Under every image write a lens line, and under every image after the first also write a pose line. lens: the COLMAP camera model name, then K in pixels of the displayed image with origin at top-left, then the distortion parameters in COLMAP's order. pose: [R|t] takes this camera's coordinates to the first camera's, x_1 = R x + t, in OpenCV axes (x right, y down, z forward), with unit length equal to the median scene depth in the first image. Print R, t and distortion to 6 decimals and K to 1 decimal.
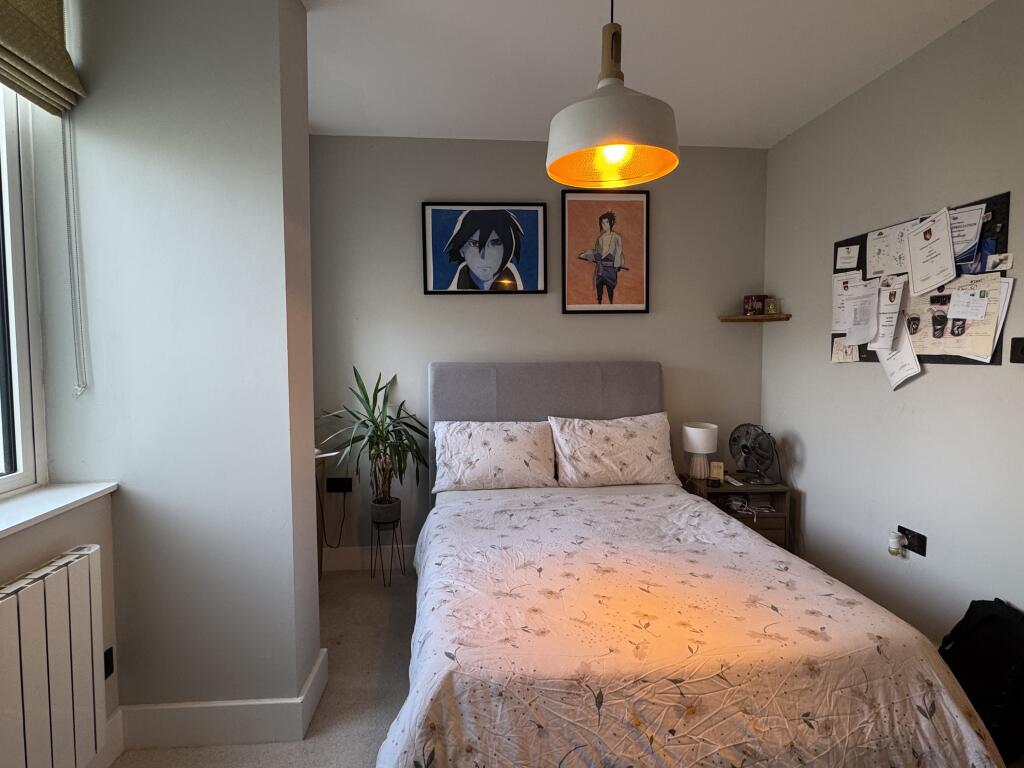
lens RADIAL K [[561.4, 0, 512.0], [0, 561.4, 384.0], [0, 0, 1]] dist [-0.001158, 0.000763]
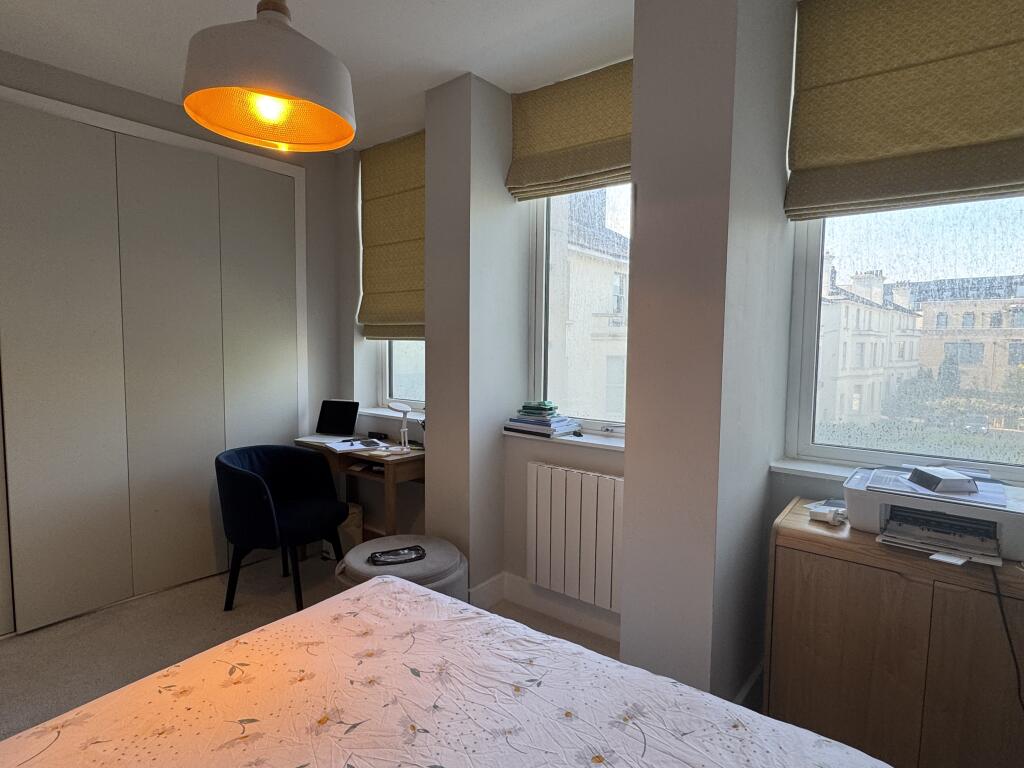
lens RADIAL K [[561.4, 0, 512.0], [0, 561.4, 384.0], [0, 0, 1]] dist [-0.001158, 0.000763]
pose [[-0.691888, 0.061650, -0.719368, 0.459541], [-0.051138, 0.989661, 0.133999, -0.117081], [0.720191, 0.129499, -0.681582, 1.581693]]
